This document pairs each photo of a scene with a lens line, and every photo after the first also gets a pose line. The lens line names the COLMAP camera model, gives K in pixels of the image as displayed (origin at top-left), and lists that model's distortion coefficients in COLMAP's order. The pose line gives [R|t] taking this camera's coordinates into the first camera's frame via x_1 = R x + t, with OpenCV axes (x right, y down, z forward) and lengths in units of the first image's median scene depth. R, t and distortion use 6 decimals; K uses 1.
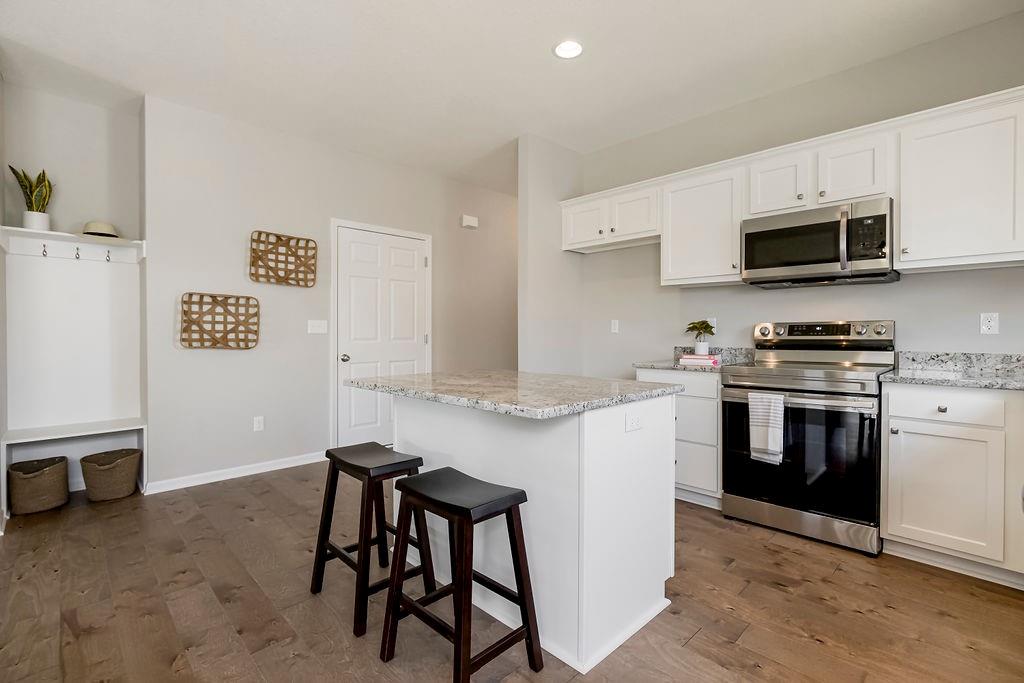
lens RADIAL K [[455.9, 0, 512.0], [0, 455.9, 341.5], [0, 0, 1]] dist [-0.057006, 0.000119]
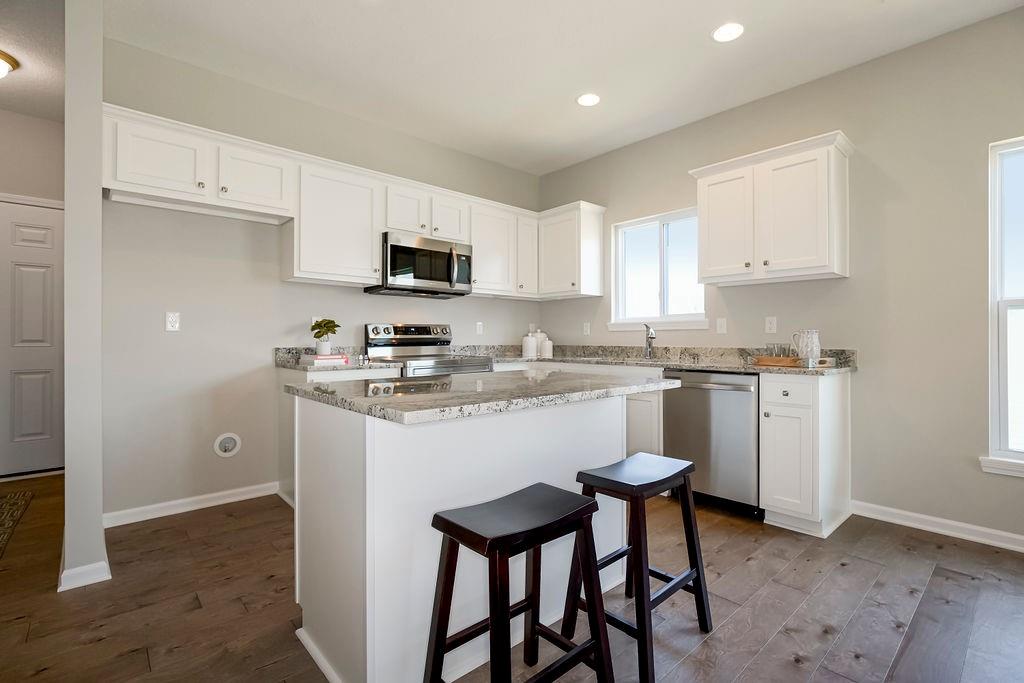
lens RADIAL K [[474.2, 0, 512.0], [0, 474.2, 341.5], [0, 0, 1]] dist [0.001041, 0.000725]
pose [[0.051271, -0.009544, 0.998639, -0.673434], [0.013022, 0.999876, 0.008887, -0.002666], [-0.998600, 0.012549, 0.051389, 0.645815]]
